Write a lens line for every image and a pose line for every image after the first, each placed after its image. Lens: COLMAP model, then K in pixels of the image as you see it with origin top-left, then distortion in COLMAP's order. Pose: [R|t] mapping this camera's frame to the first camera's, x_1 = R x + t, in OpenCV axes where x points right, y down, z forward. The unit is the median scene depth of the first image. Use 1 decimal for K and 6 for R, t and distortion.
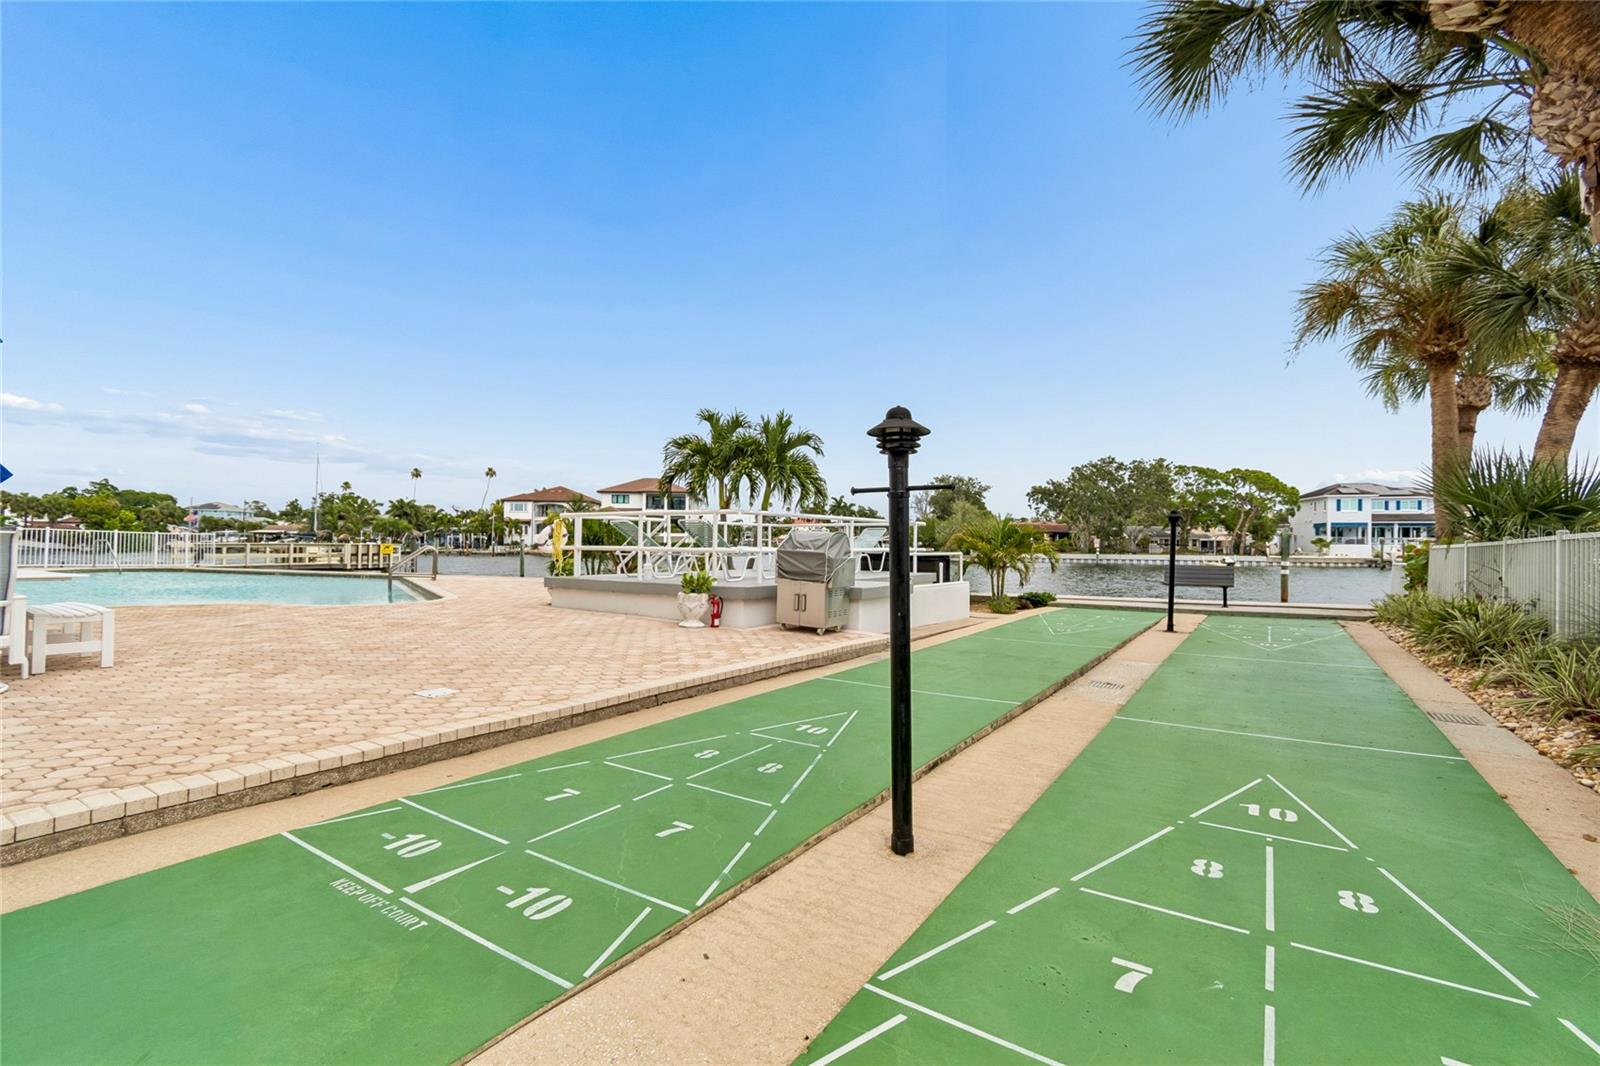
lens RADIAL K [[703.1, 0, 800.0], [0, 703.1, 533.0], [0, 0, 1]] dist [0.000051, 0.000351]
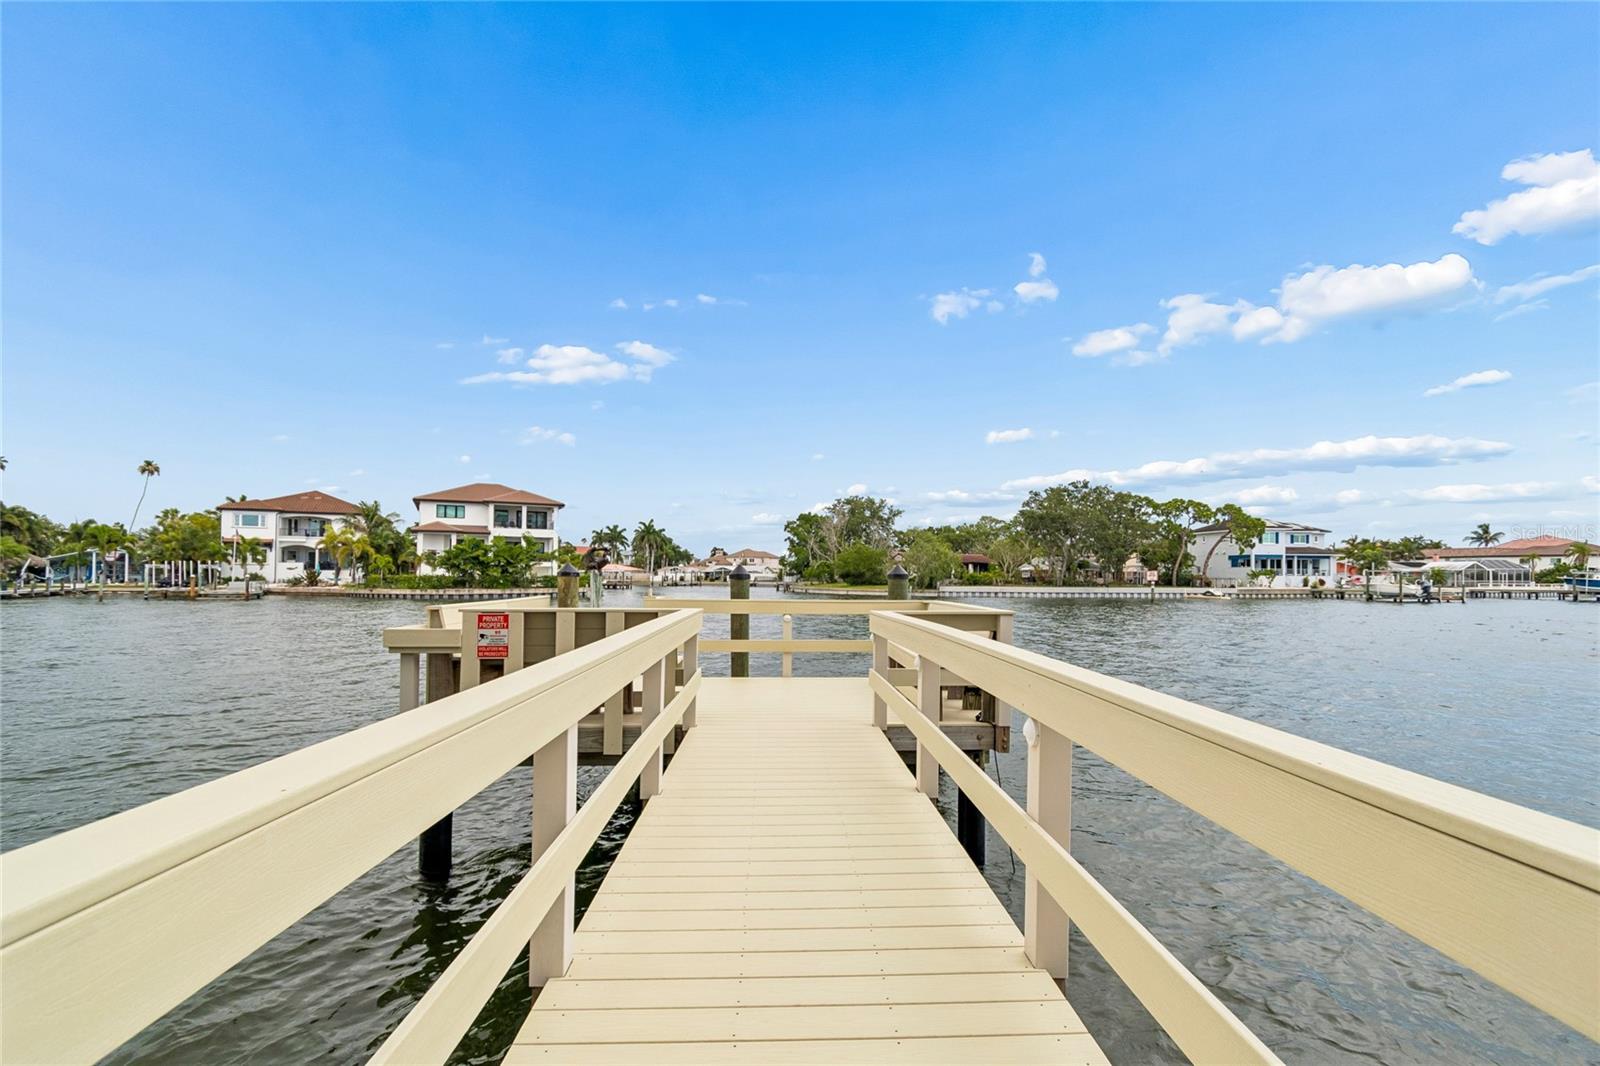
lens RADIAL K [[723.8, 0, 800.0], [0, 723.8, 533.0], [0, 0, 1]] dist [0.003634, 0.000559]
pose [[0.922864, 0.020259, 0.384594, -0.201811], [-0.003790, 0.999045, -0.043530, 0.001553], [-0.385108, 0.038714, 0.922059, 0.214027]]
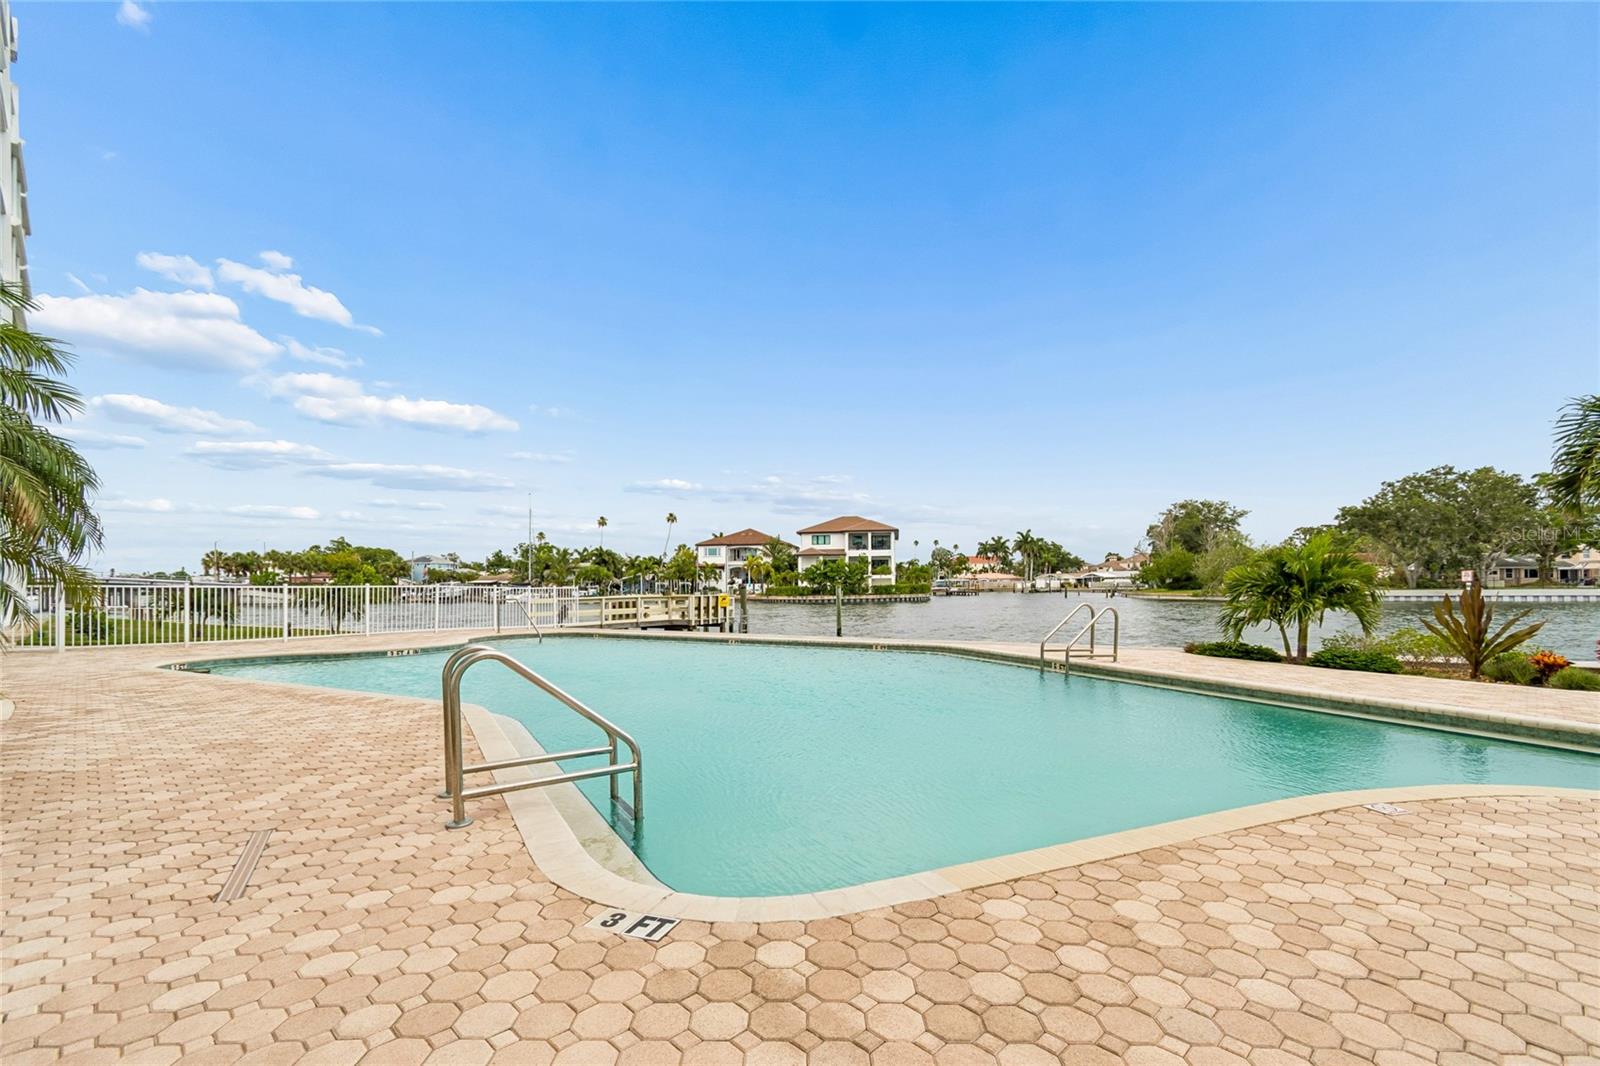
lens RADIAL K [[723.8, 0, 800.0], [0, 723.8, 533.0], [0, 0, 1]] dist [0.003634, 0.000559]
pose [[0.980173, -0.033515, -0.195289, -0.088758], [0.022527, 0.998050, -0.058218, -0.001579], [0.196859, 0.052665, 0.979016, 0.045082]]
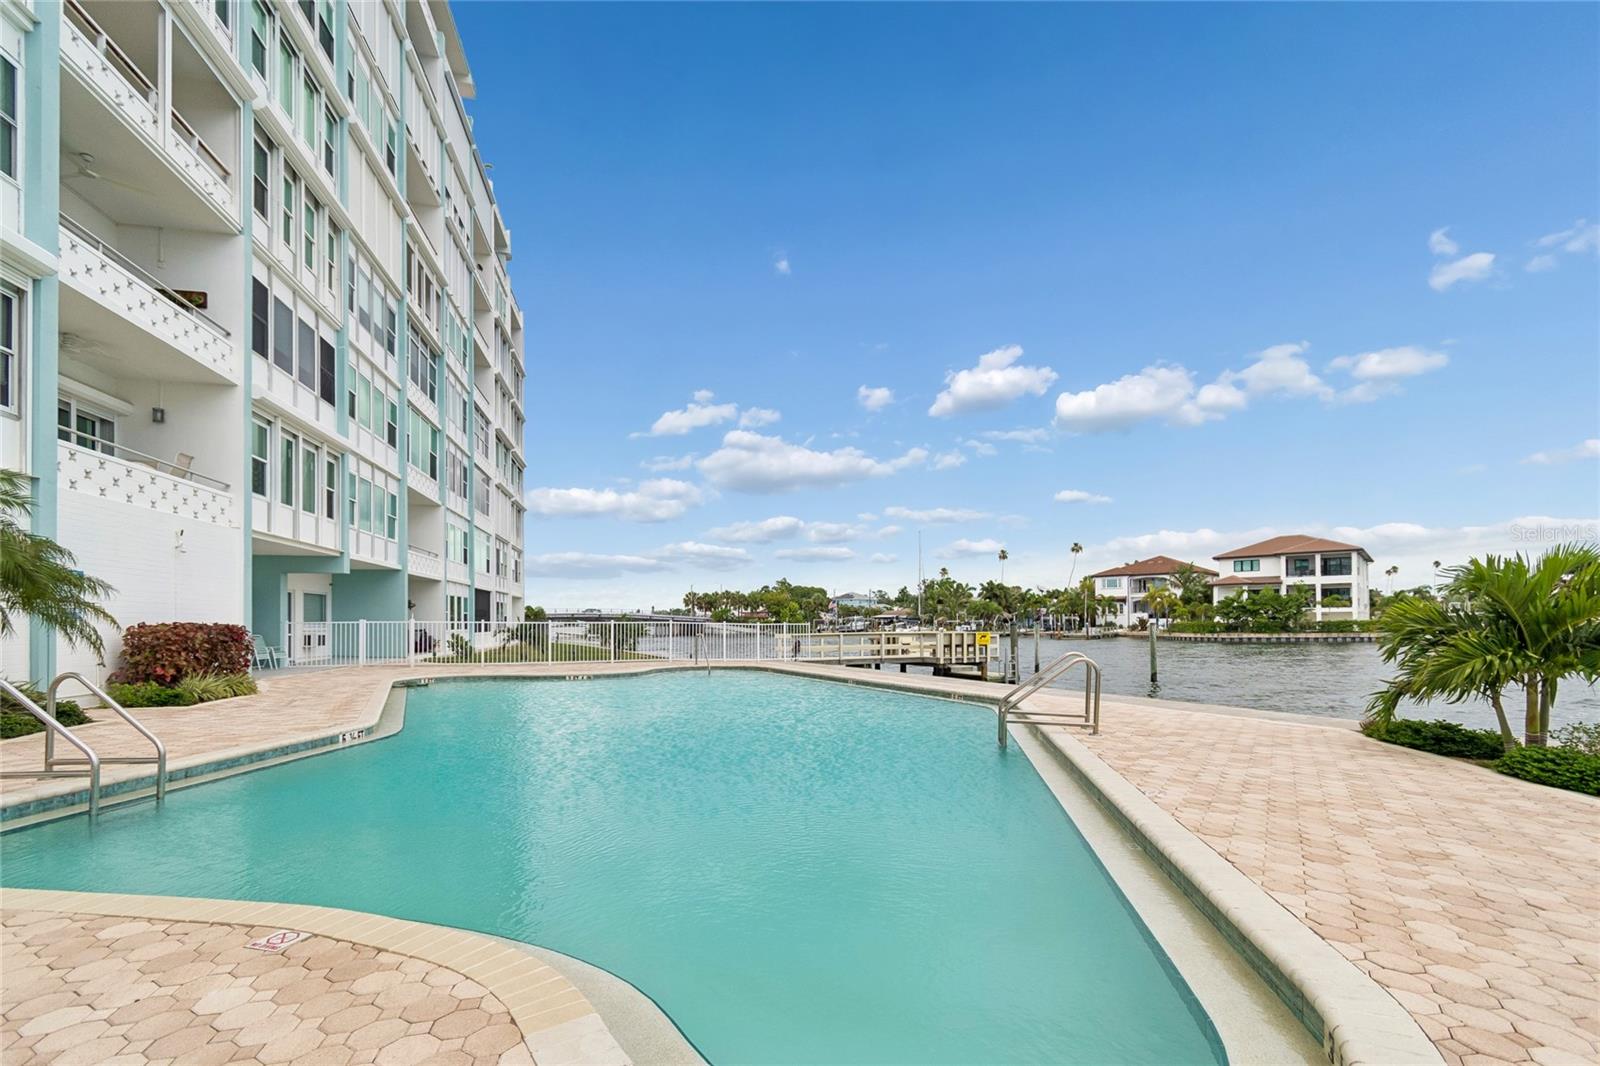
lens RADIAL K [[730.3, 0, 796.6], [0, 730.3, 607.0], [0, 0, 1]] dist [0.002612, 0.000185]
pose [[0.714044, -0.028794, -0.699508, -0.044880], [0.023952, 0.999574, -0.016696, -0.001050], [0.699691, -0.004833, 0.714429, 0.073926]]
